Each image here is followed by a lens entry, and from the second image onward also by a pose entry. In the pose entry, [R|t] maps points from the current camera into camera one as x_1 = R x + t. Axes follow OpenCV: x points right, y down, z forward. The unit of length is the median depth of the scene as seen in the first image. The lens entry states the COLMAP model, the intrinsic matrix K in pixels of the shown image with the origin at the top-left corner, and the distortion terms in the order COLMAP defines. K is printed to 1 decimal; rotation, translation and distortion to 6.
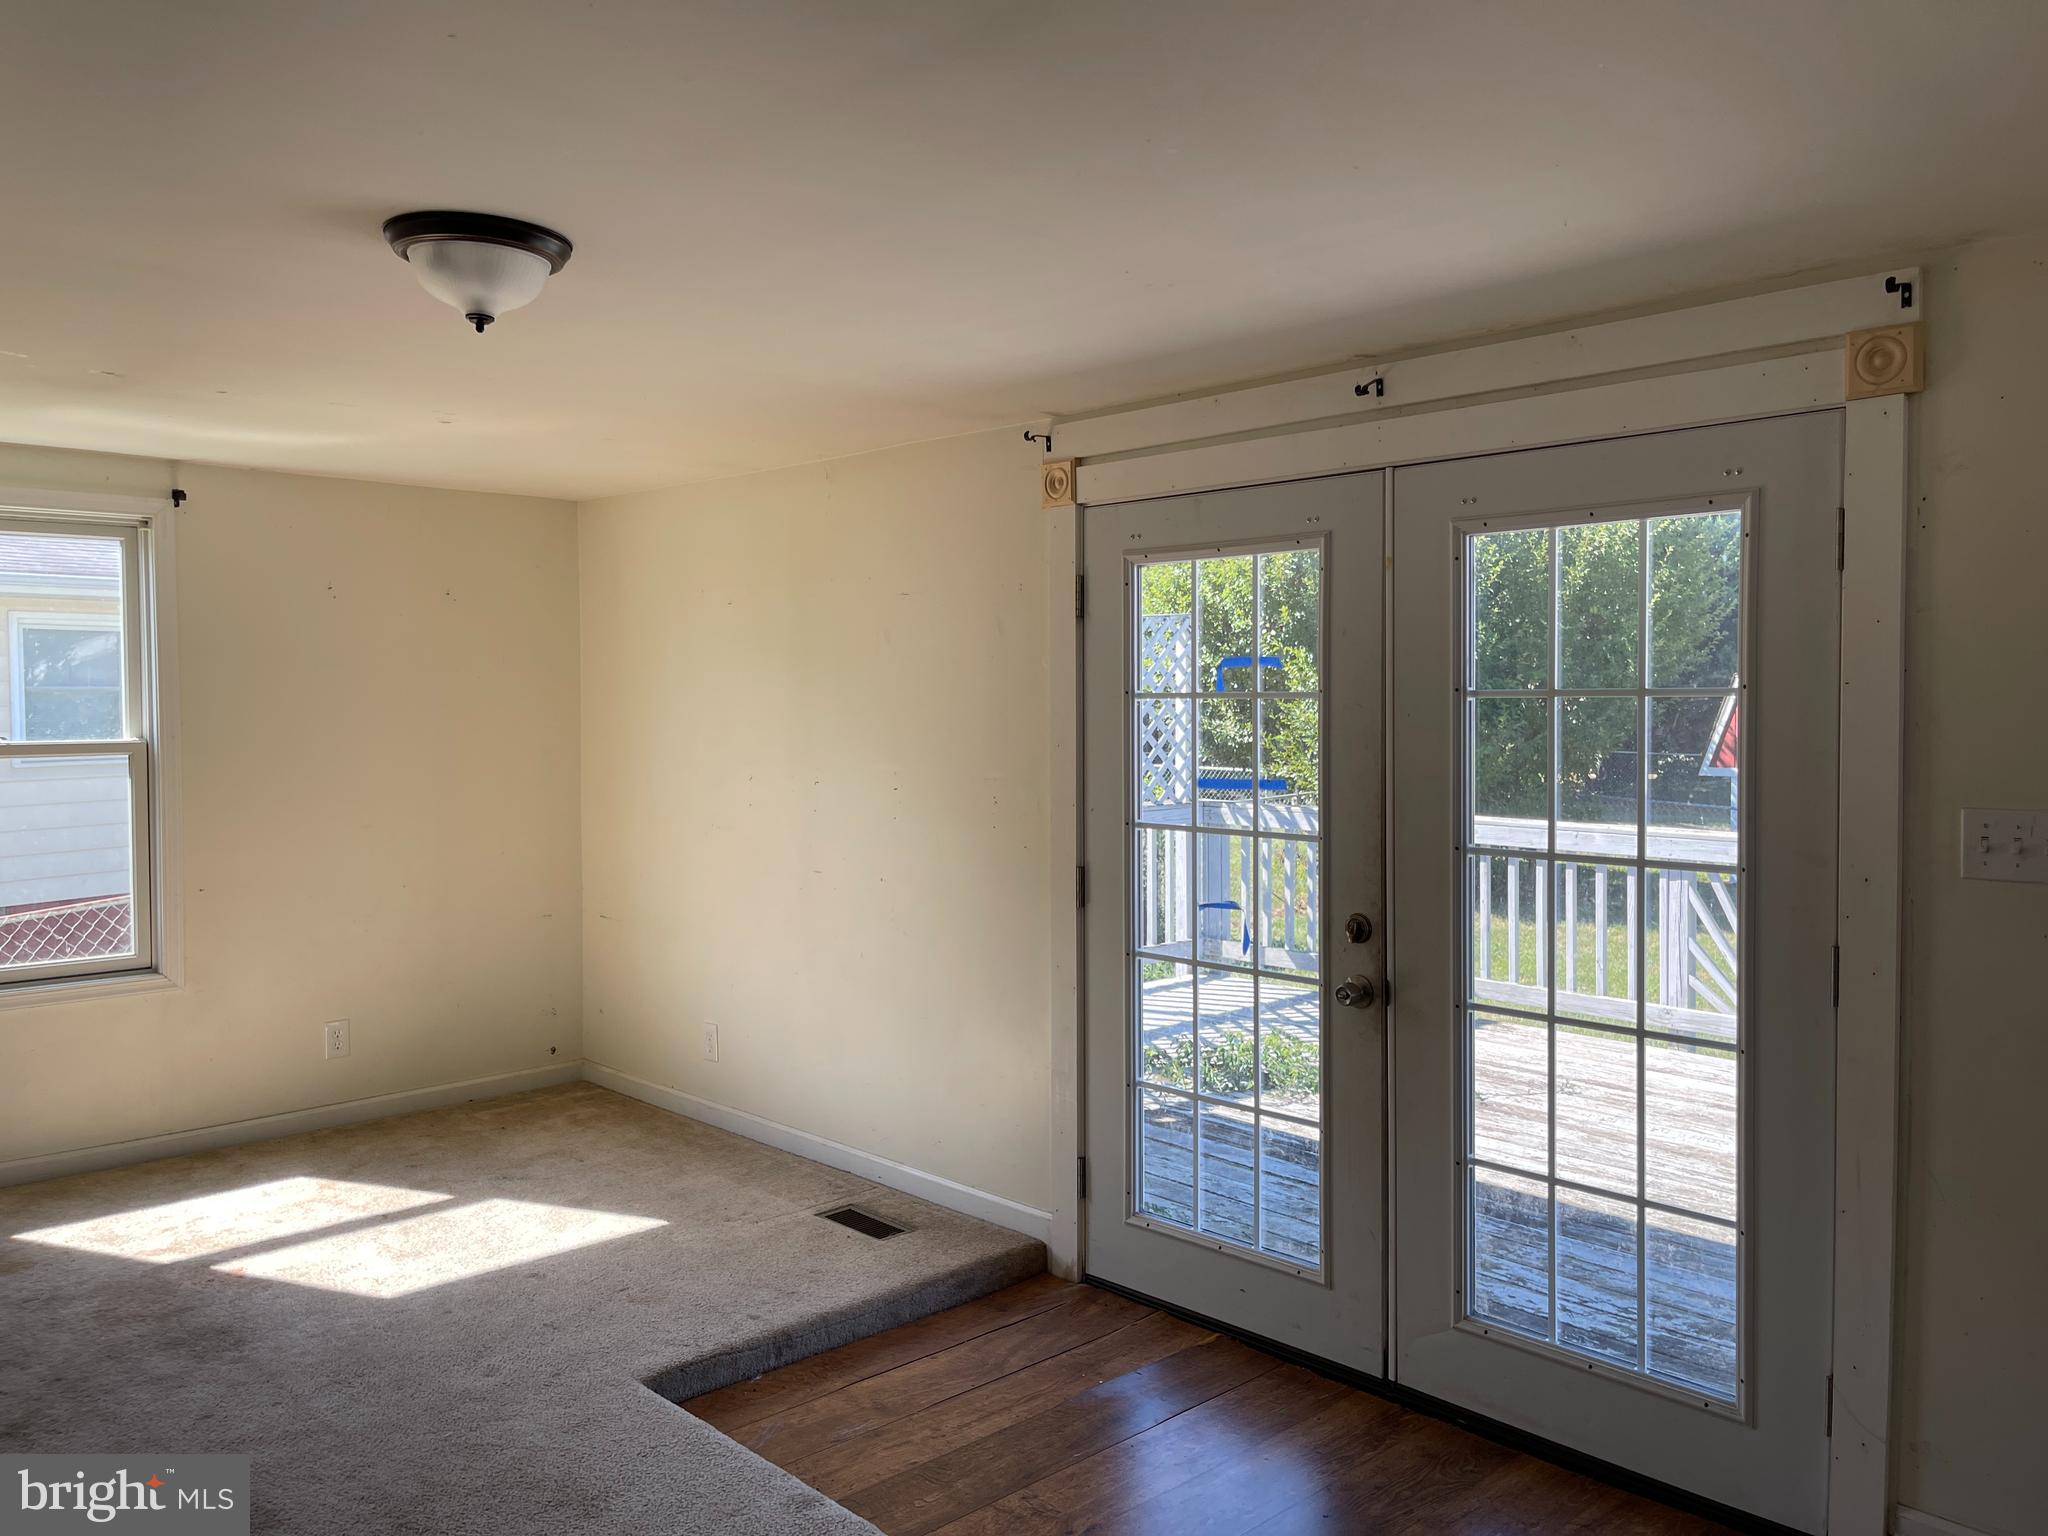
lens RADIAL K [[1569.4, 0, 1011.2], [0, 1569.4, 748.2], [0, 0, 1]] dist [0.071051, -0.098034]
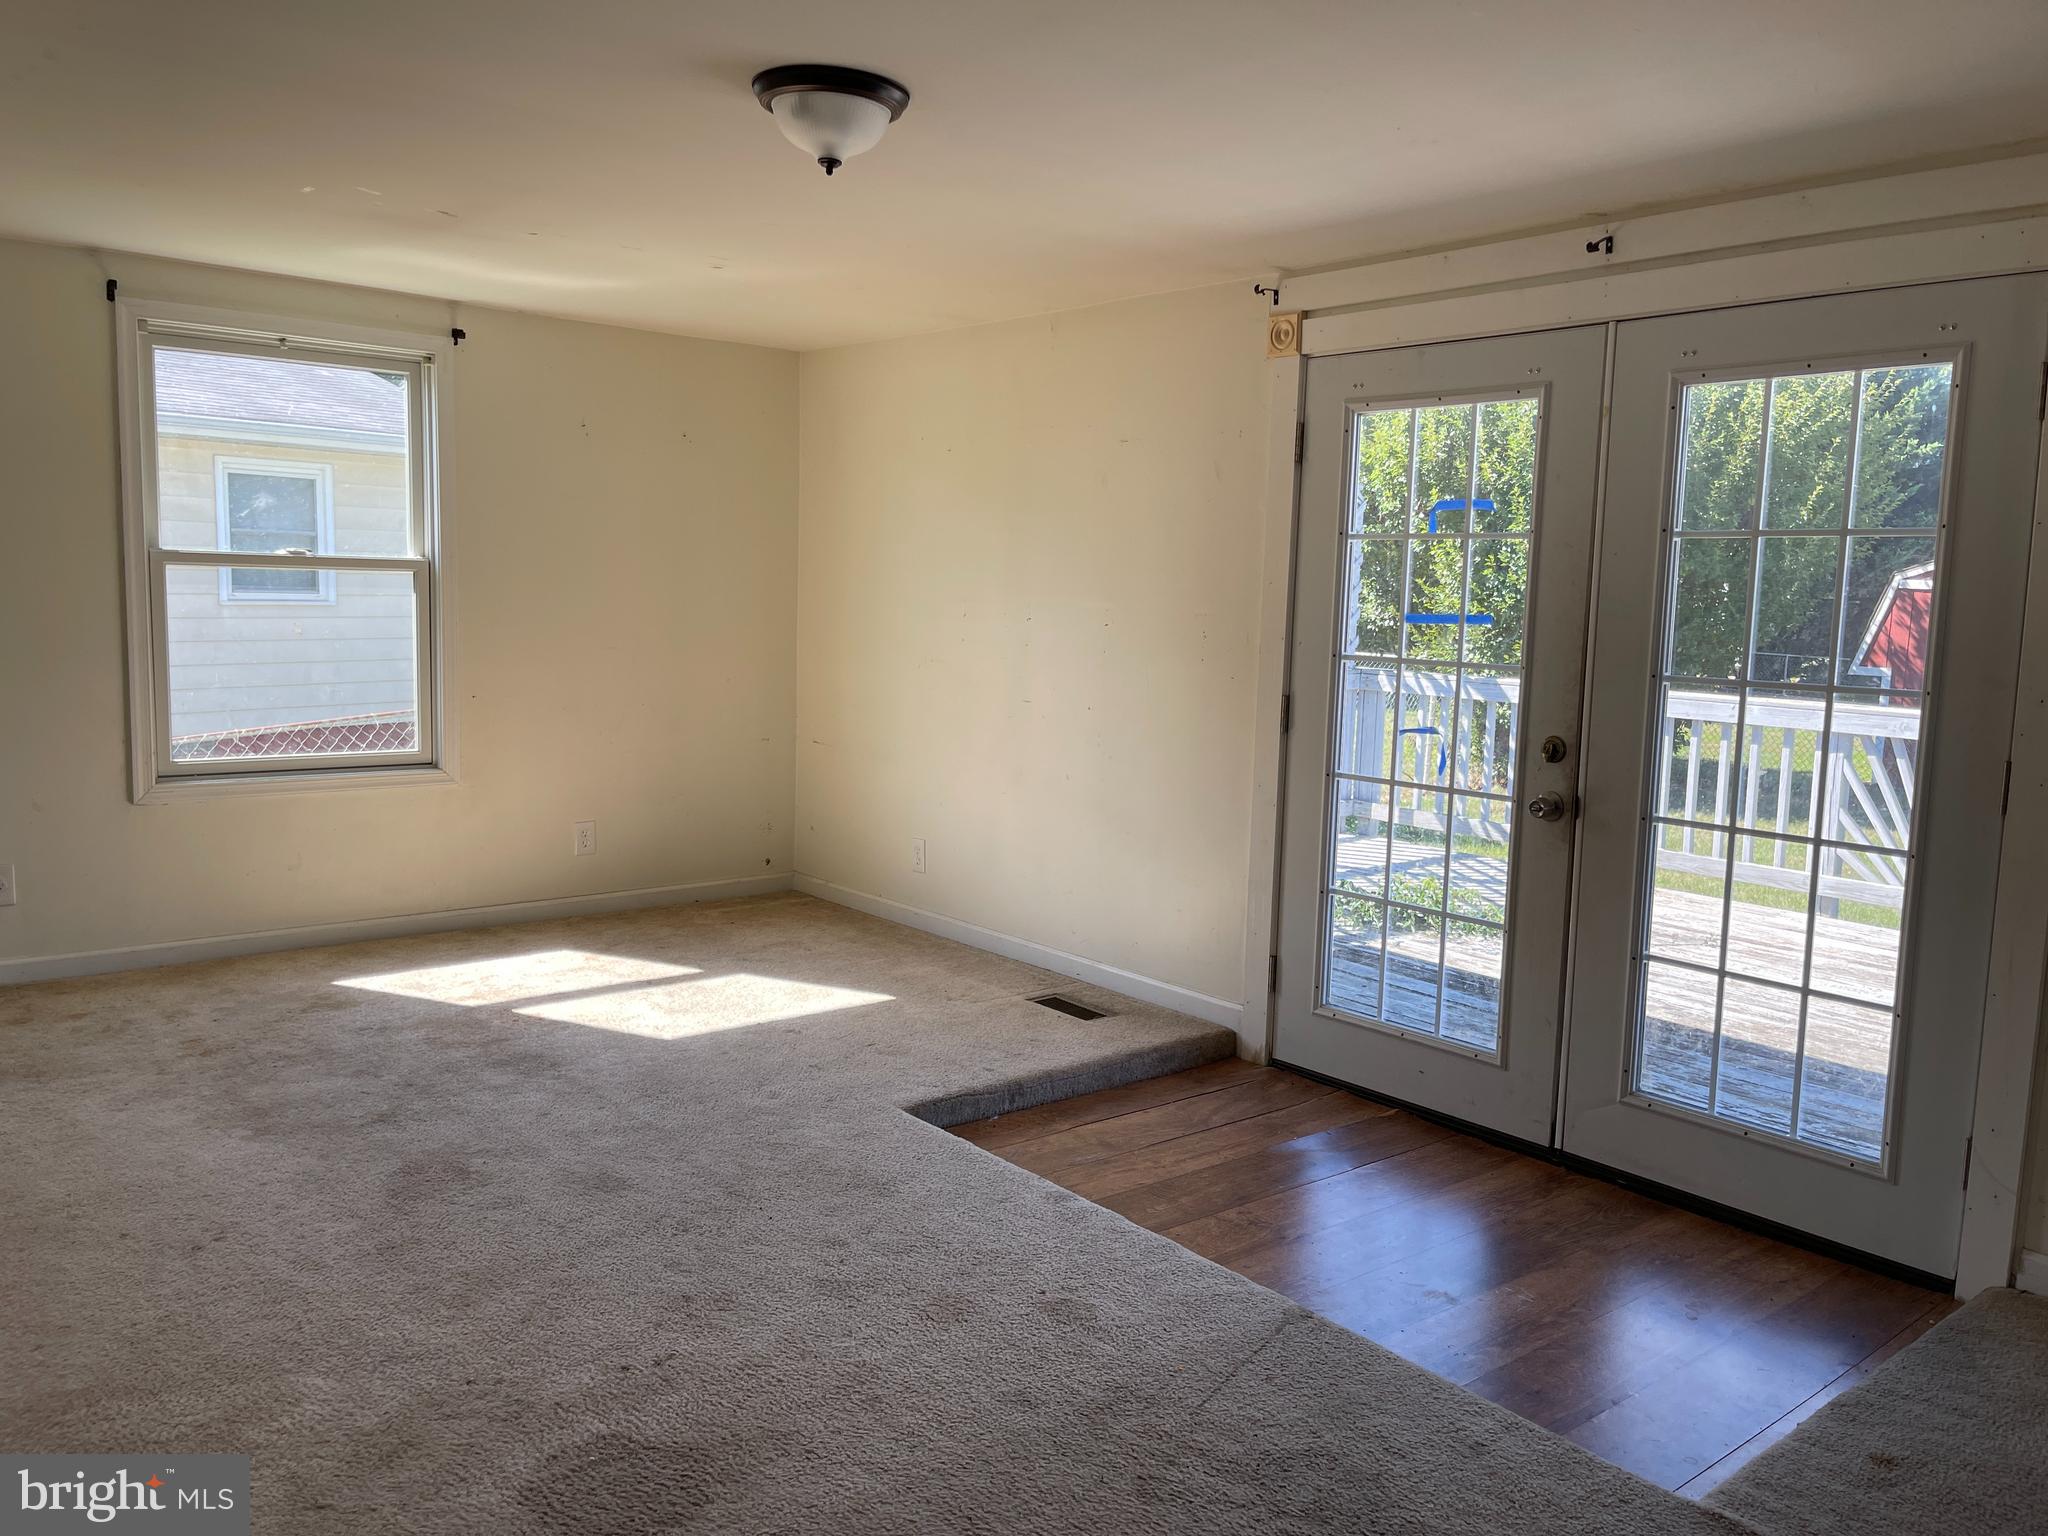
lens RADIAL K [[1570.6, 0, 1024.0], [0, 1570.6, 768.0], [0, 0, 1]] dist [0.059850, -0.076840]
pose [[0.997297, 0.040011, -0.061634, -0.070822], [-0.034687, 0.995763, 0.085161, 0.040758], [0.064780, -0.082793, 0.994459, -0.108013]]
